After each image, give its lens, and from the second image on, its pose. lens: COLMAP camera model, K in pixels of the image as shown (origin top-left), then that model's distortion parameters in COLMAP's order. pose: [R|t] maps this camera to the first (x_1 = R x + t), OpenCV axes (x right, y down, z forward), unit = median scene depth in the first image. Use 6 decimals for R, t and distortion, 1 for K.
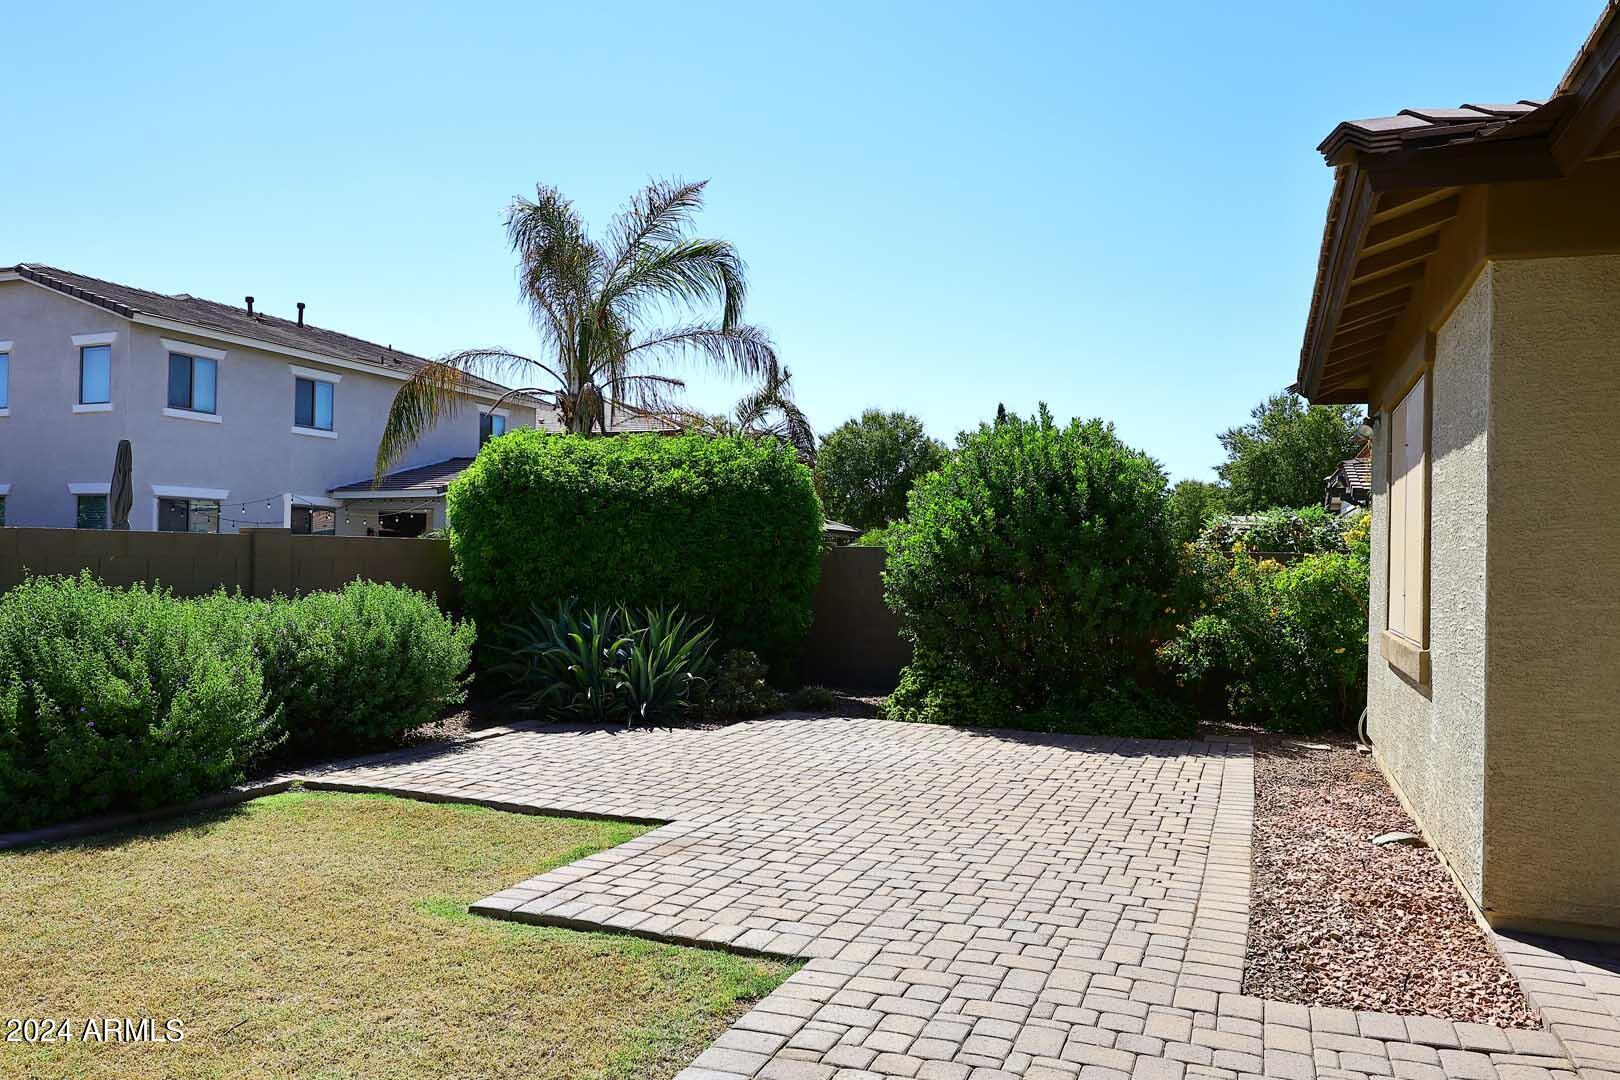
lens RADIAL K [[1131.5, 0, 810.0], [0, 1131.5, 540.0], [0, 0, 1]] dist [0.001208, 0.000065]
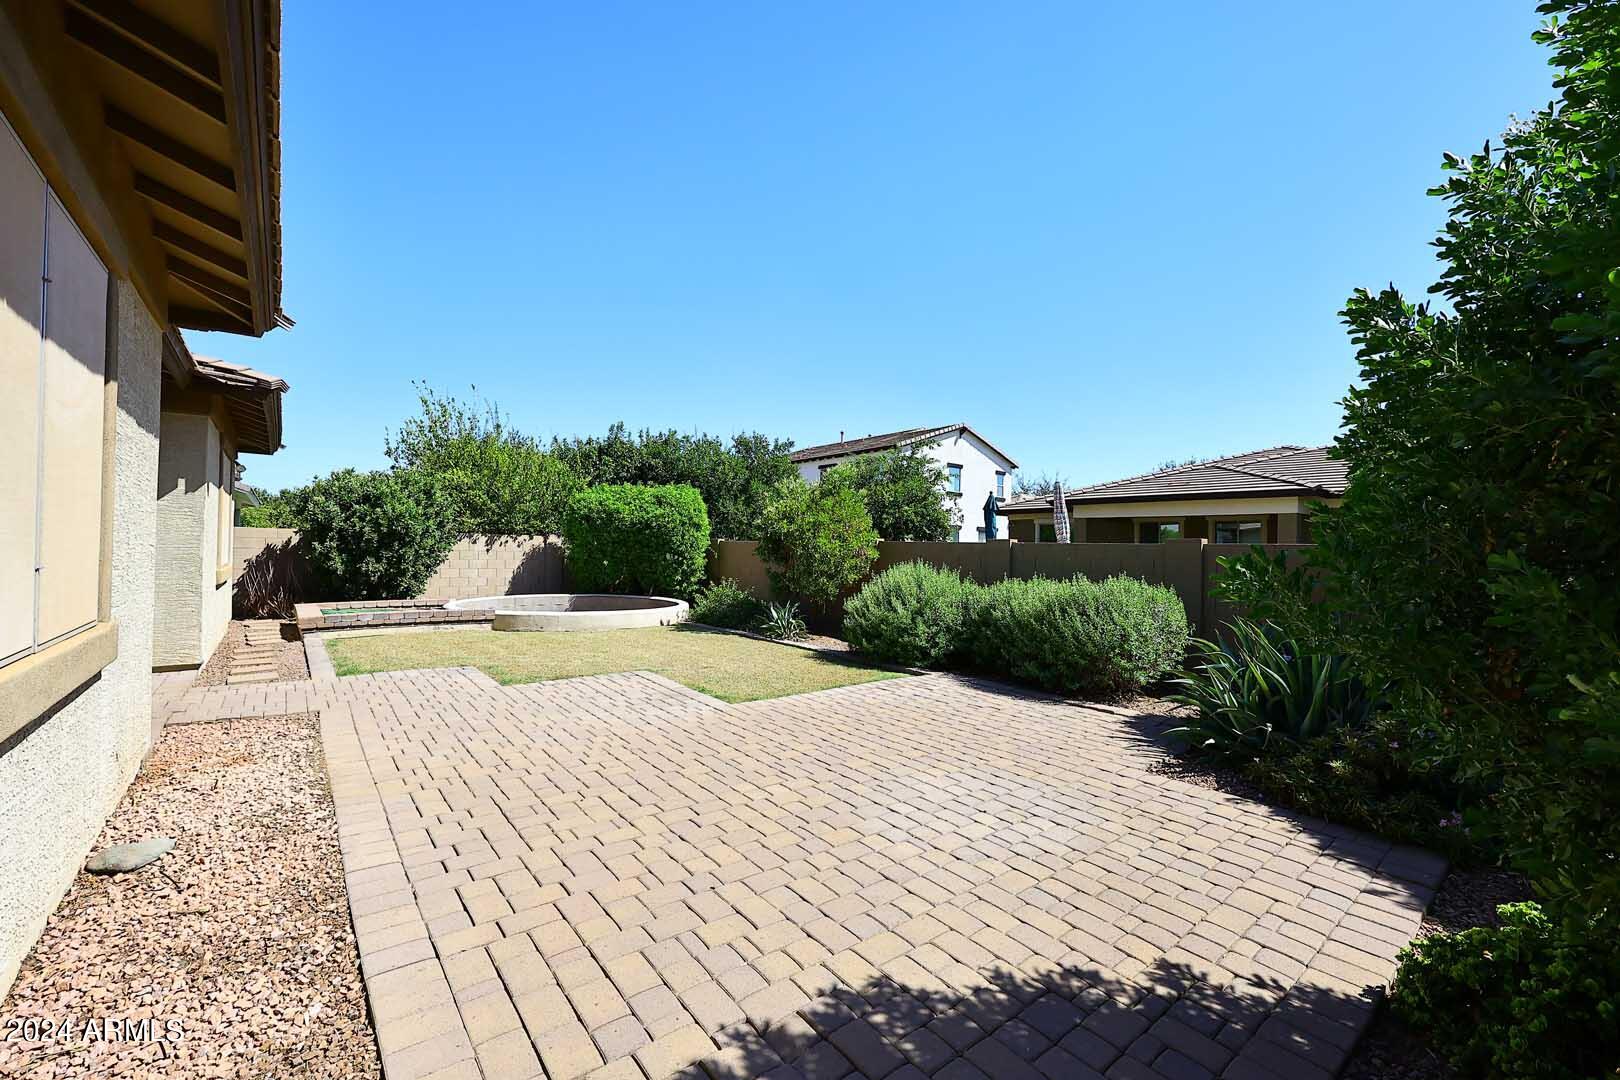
lens RADIAL K [[659.3, 0, 805.0], [0, 659.3, 544.0], [0, 0, 1]] dist [0.003783, 0.000819]
pose [[-0.495173, -0.034042, -0.868127, 0.851629], [-0.017611, 0.999420, -0.029146, 0.054667], [0.868616, 0.000856, -0.495485, 2.005080]]
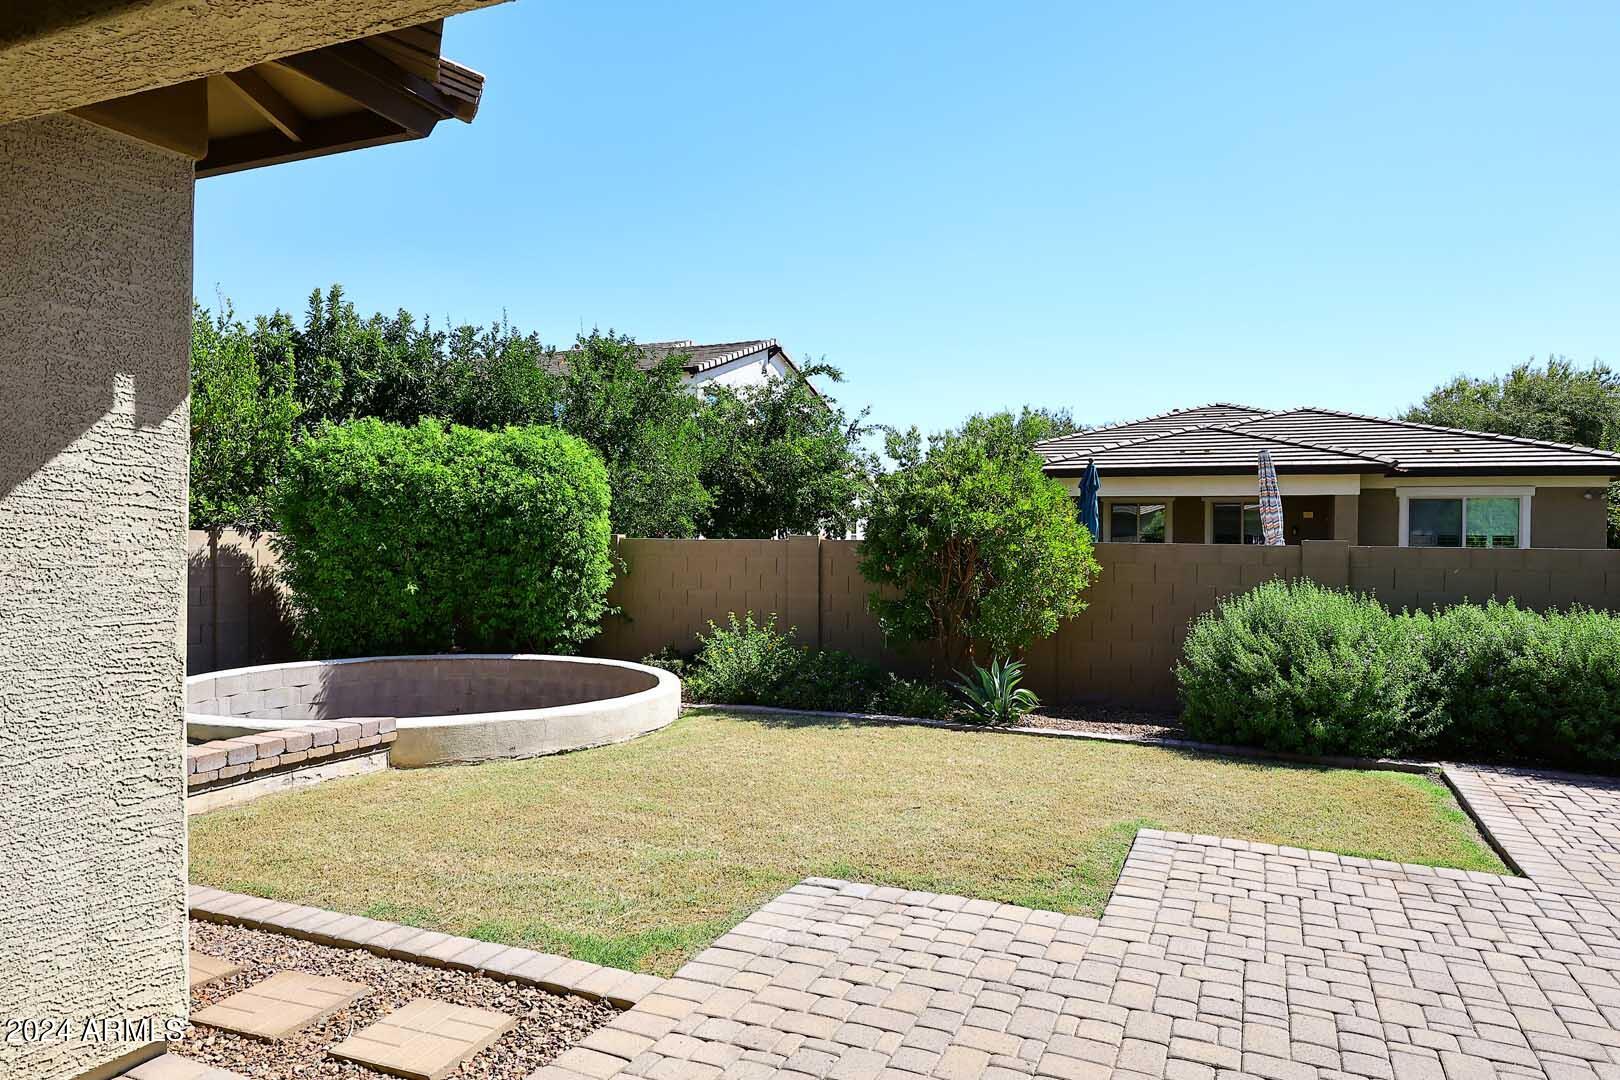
lens RADIAL K [[1043.5, 0, 810.0], [0, 1043.5, 540.0], [0, 0, 1]] dist [-0.000981, -0.000101]
pose [[-0.033346, -0.017685, -0.999287, 0.885990], [0.003574, 0.999835, -0.017814, 0.006379], [0.999437, -0.004165, -0.033277, 0.623168]]
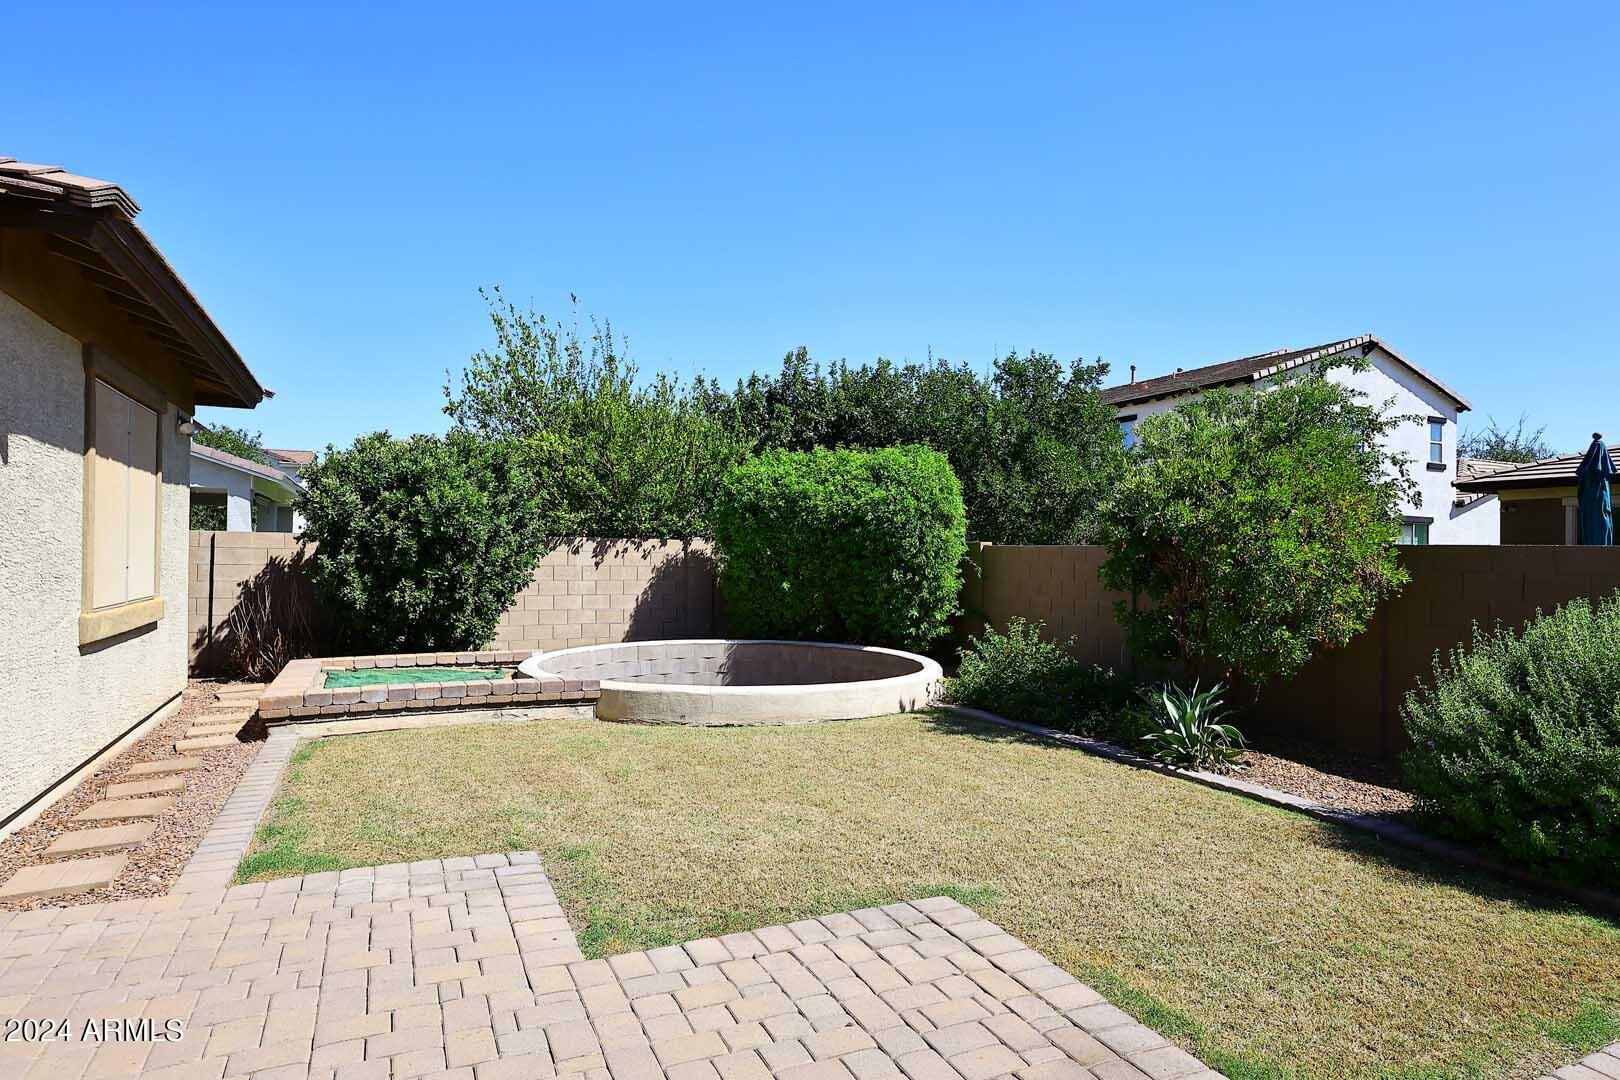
lens RADIAL K [[922.2, 0, 820.8], [0, 922.2, 542.4], [0, 0, 1]] dist [0.003572, 0.000367]
pose [[-0.677993, -0.032795, -0.734337, 0.383702], [-0.014932, 0.999413, -0.030847, 0.027465], [0.734917, -0.009949, -0.678084, 1.409897]]
